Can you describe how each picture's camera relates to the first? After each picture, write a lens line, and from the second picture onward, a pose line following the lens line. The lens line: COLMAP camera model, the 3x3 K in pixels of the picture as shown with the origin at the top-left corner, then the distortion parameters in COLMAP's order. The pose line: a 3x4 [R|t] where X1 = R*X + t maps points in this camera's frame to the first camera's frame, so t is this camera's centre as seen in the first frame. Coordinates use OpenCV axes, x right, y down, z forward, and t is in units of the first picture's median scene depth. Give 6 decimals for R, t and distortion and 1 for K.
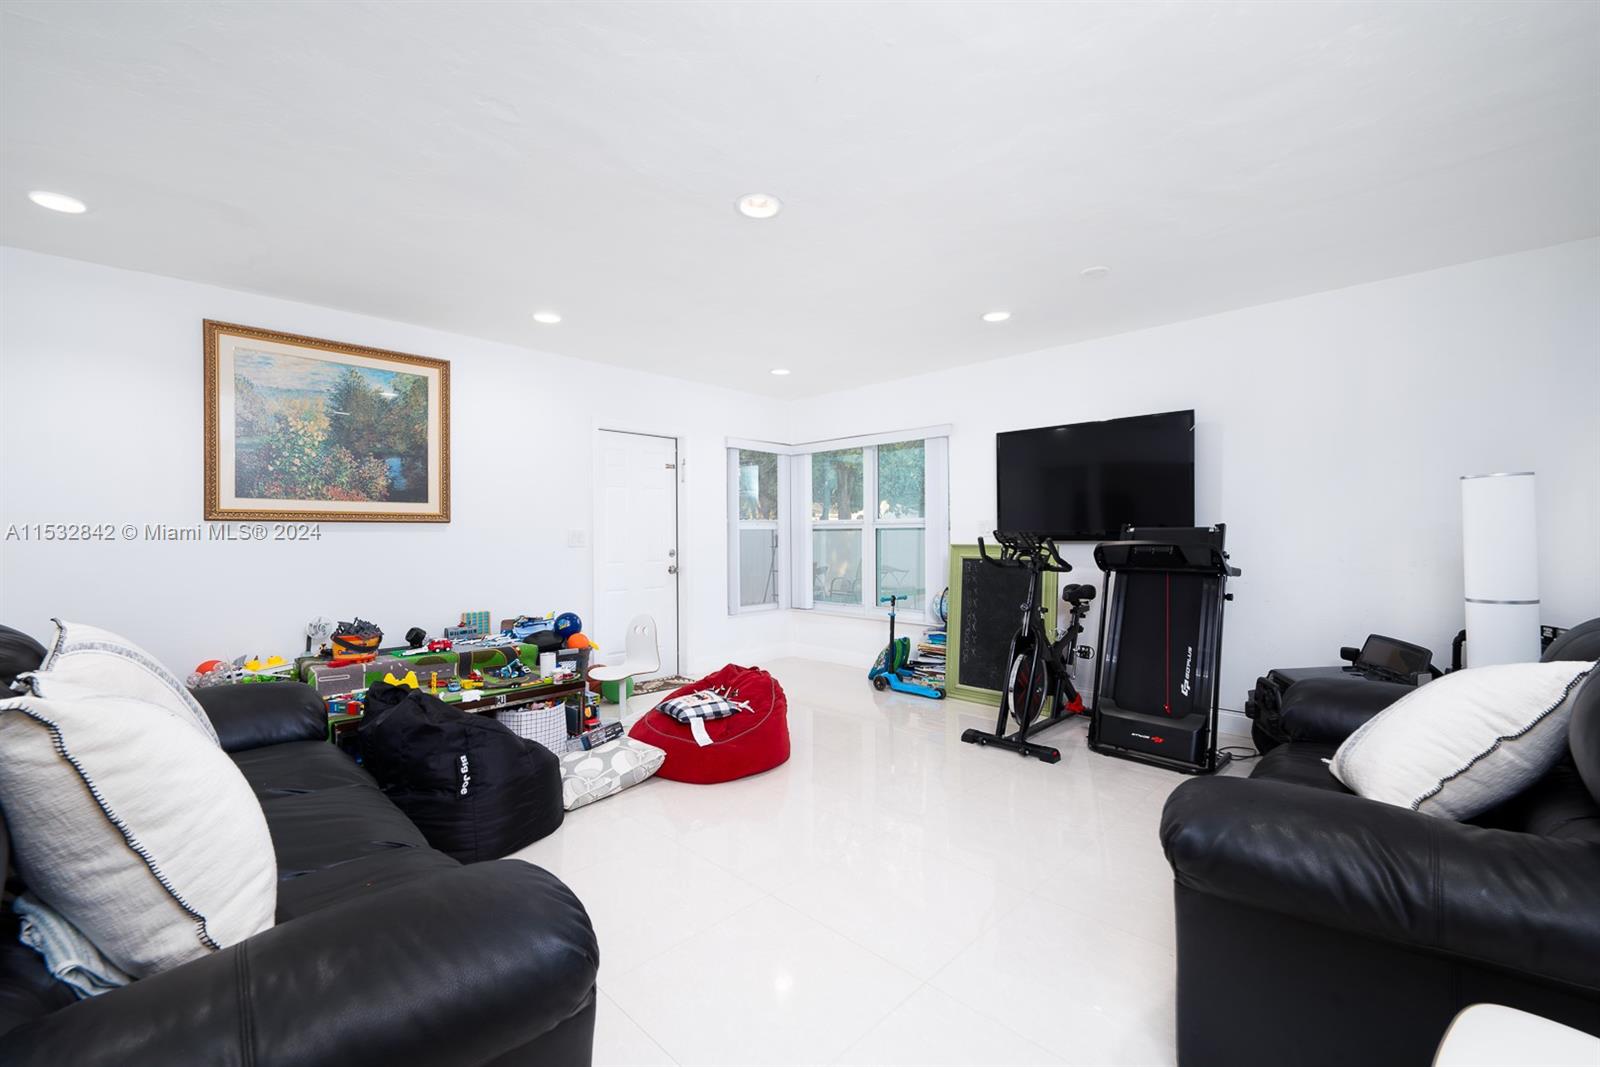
lens RADIAL K [[663.6, 0, 802.9], [0, 663.6, 539.1], [0, 0, 1]] dist [-0.004419, -0.000409]
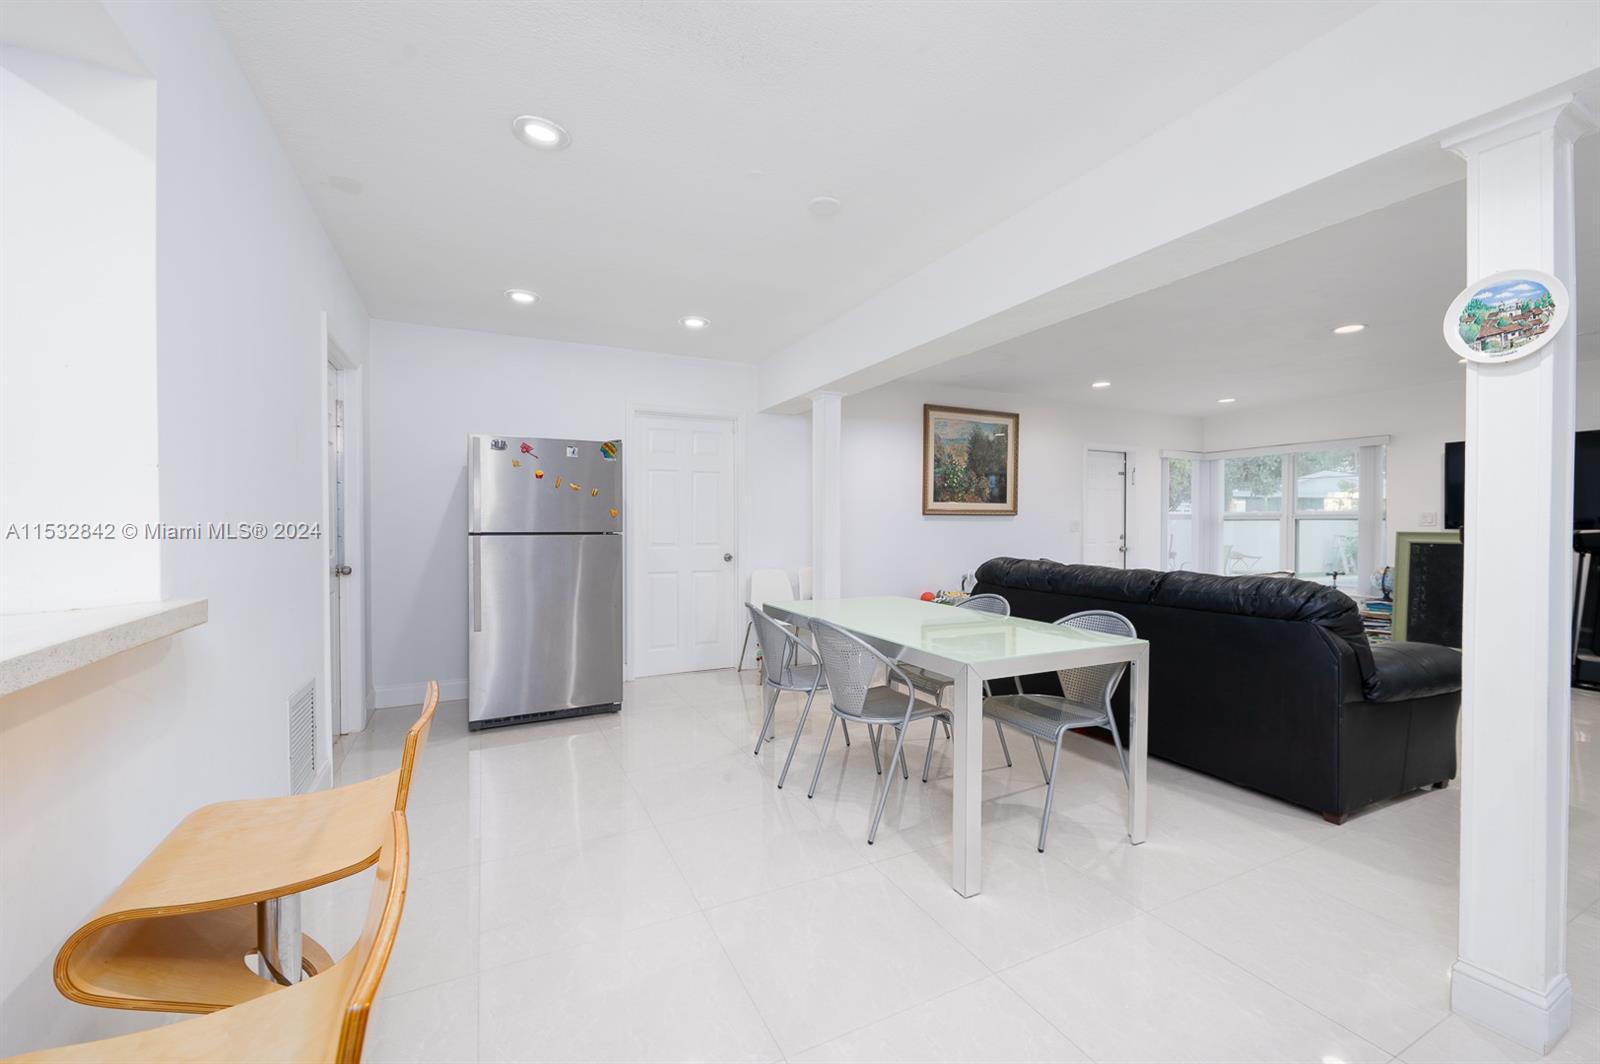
lens RADIAL K [[653.4, 0, 800.2], [0, 653.4, 524.7], [0, 0, 1]] dist [-0.001896, -0.000751]
pose [[0.945244, 0.004616, -0.326332, -0.541933], [-0.005964, 0.999977, -0.003130, 0.004828], [0.326310, 0.004905, 0.945250, -0.673375]]
